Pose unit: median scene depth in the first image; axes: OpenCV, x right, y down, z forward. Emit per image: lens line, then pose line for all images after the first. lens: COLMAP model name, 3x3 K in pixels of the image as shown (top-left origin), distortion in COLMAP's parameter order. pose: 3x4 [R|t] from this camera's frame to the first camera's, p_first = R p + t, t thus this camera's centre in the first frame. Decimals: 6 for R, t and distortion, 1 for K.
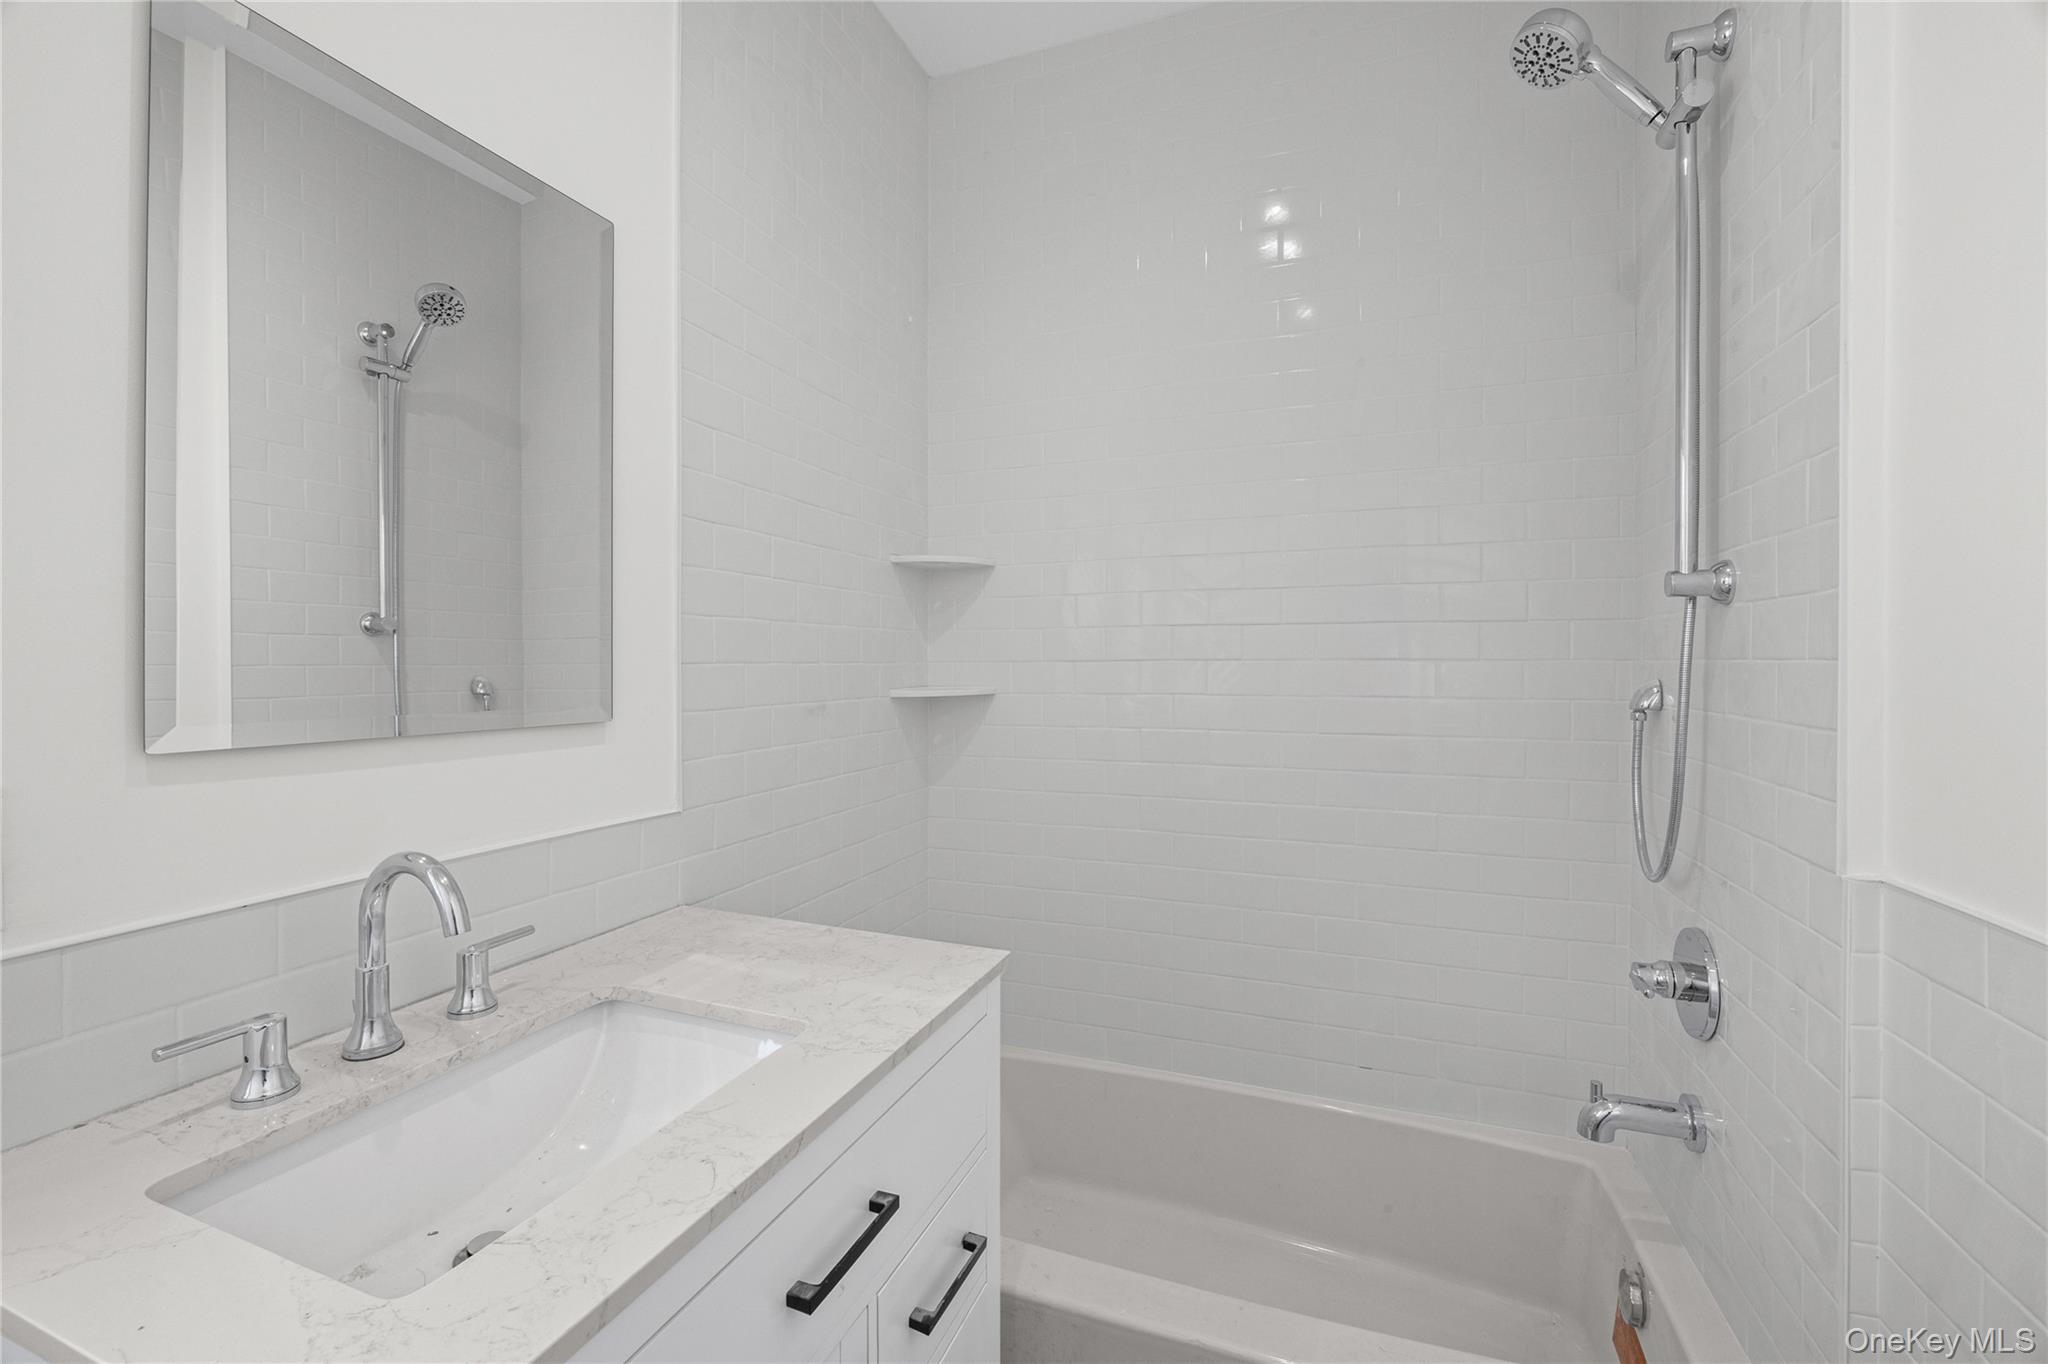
lens RADIAL K [[852.4, 0, 1019.0], [0, 852.4, 670.9], [0, 0, 1]] dist [-0.010172, 0.000246]
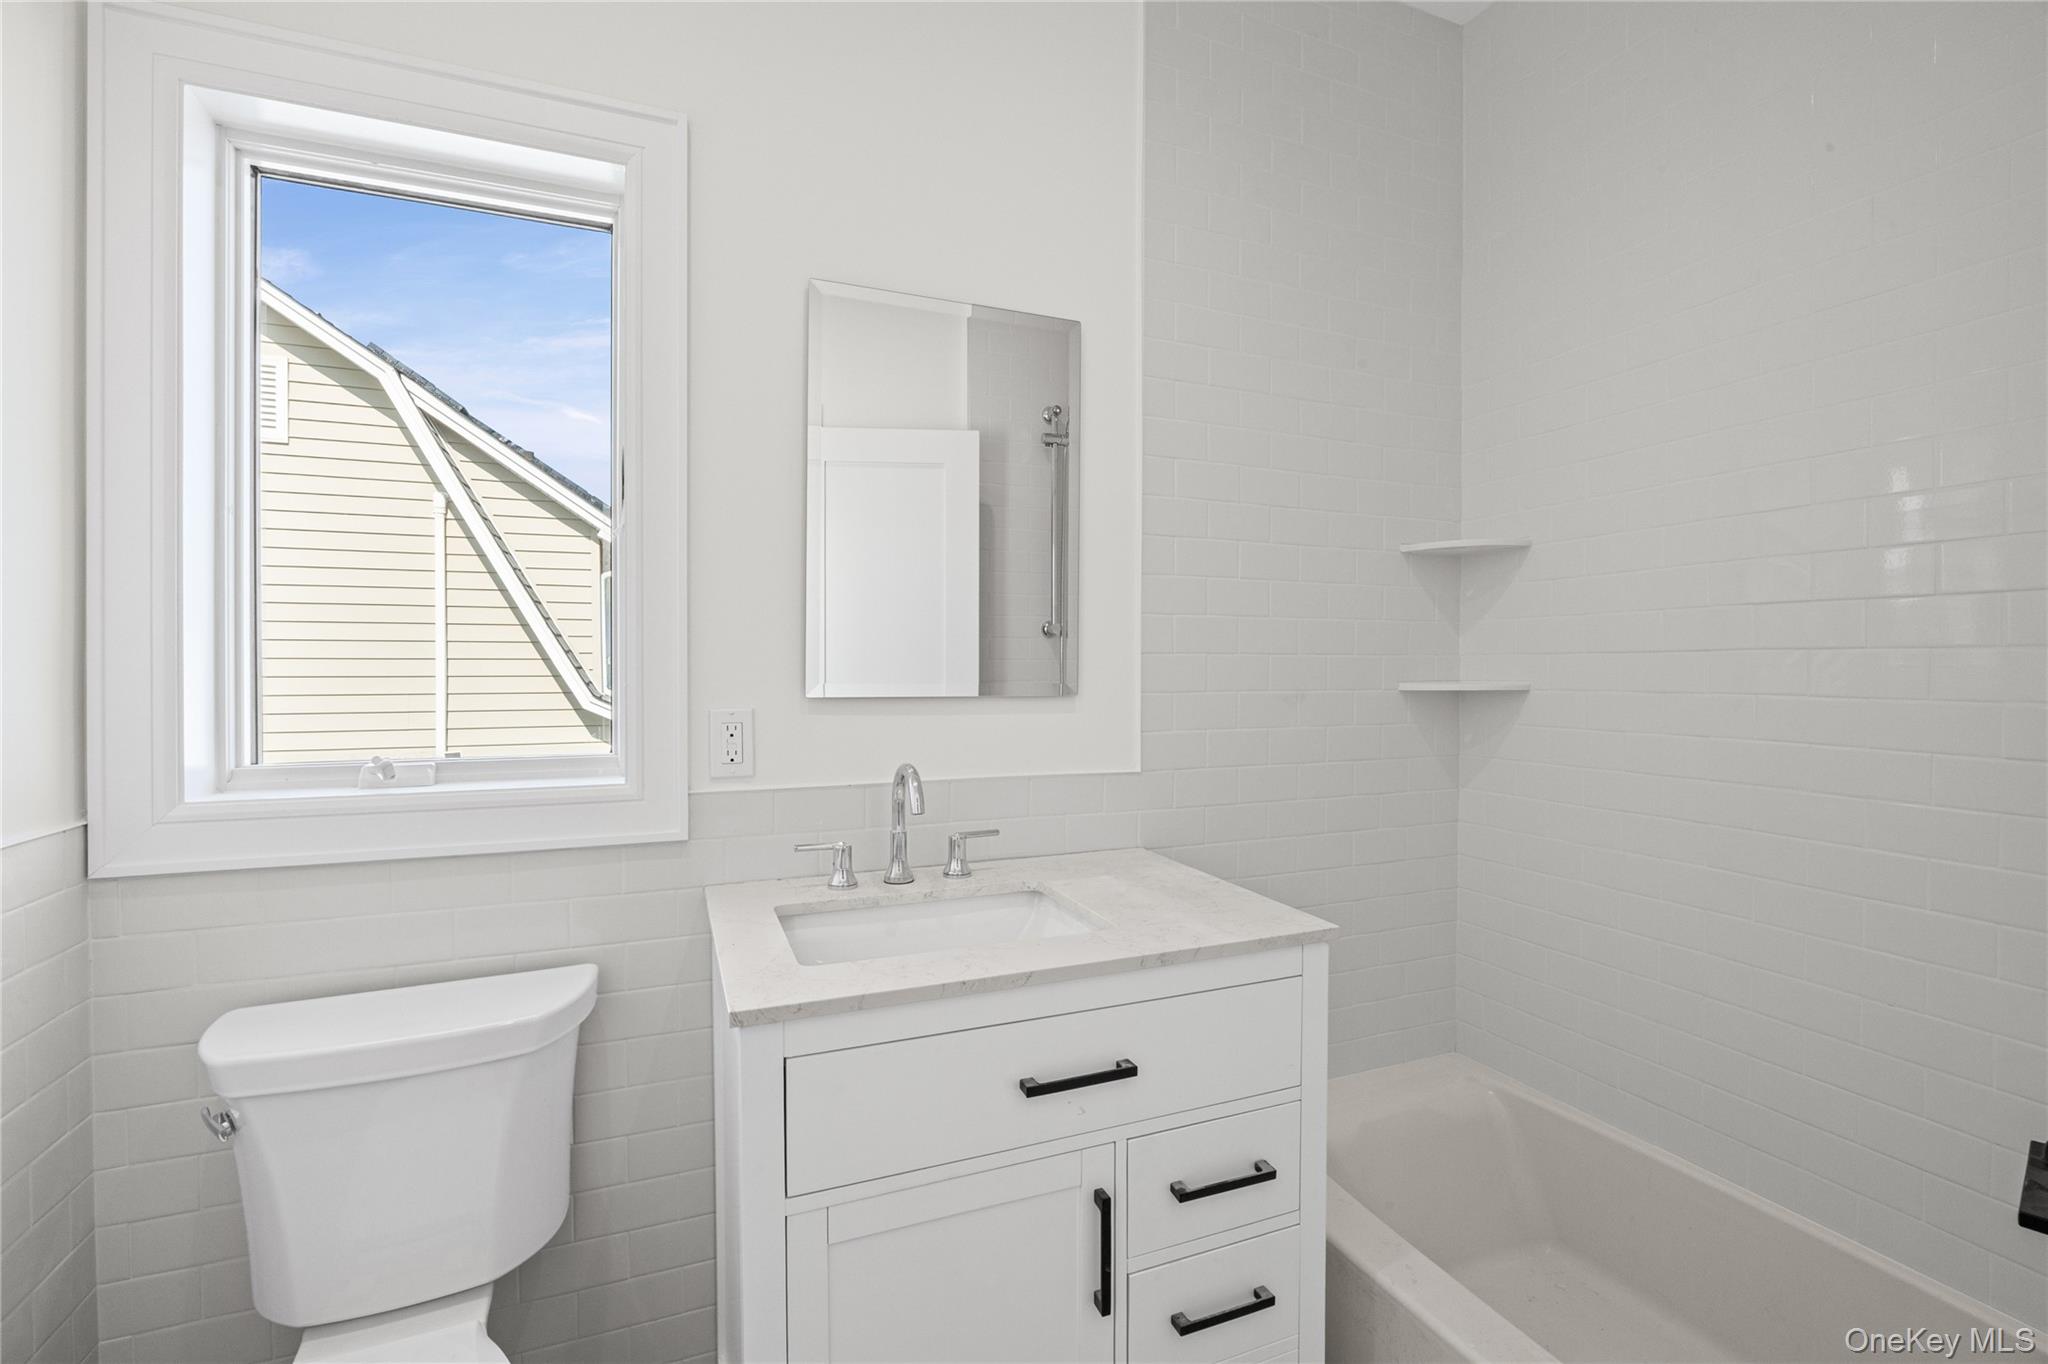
lens RADIAL K [[886.9, 0, 1014.5], [0, 886.9, 681.2], [0, 0, 1]] dist [-0.021232, 0.000155]
pose [[0.683936, 0.017039, -0.729343, 0.339175], [-0.008064, 0.999843, 0.015796, 0.009742], [0.729497, -0.004922, 0.683966, -0.020571]]
